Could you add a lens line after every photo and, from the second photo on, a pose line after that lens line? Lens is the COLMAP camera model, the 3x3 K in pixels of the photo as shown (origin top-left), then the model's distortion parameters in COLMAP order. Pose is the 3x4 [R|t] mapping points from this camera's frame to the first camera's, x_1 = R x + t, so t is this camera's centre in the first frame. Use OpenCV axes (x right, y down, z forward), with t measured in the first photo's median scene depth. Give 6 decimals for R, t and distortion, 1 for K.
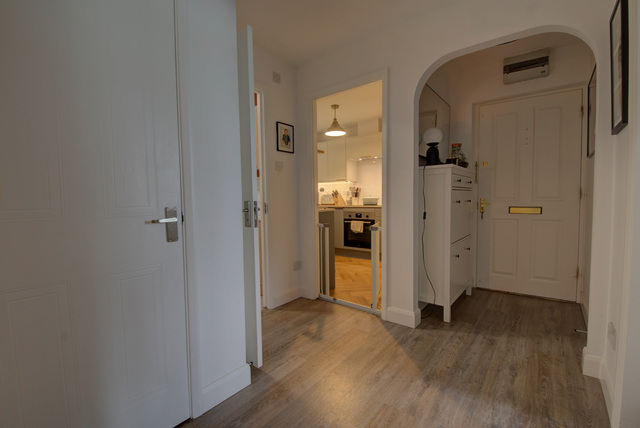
lens RADIAL K [[281.4, 0, 320.0], [0, 281.4, 214.0], [0, 0, 1]] dist [-0.001515, -0.001009]
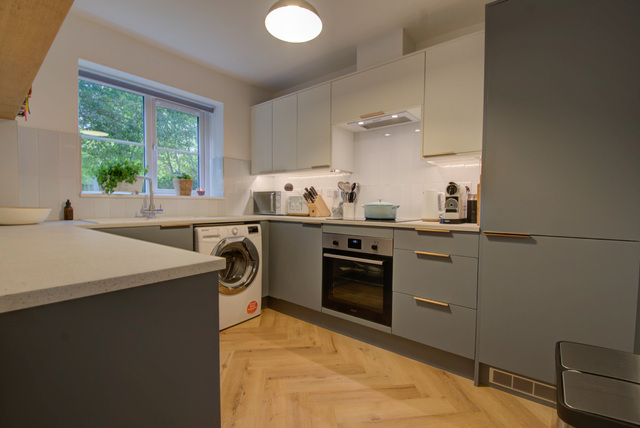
lens RADIAL K [[281.4, 0, 320.0], [0, 281.4, 214.0], [0, 0, 1]] dist [-0.001515, -0.001009]
pose [[0.999704, 0.022547, 0.009124, 0.069046], [-0.022419, 0.999652, -0.013898, -0.030646], [-0.009435, 0.013690, 0.999862, 0.497240]]
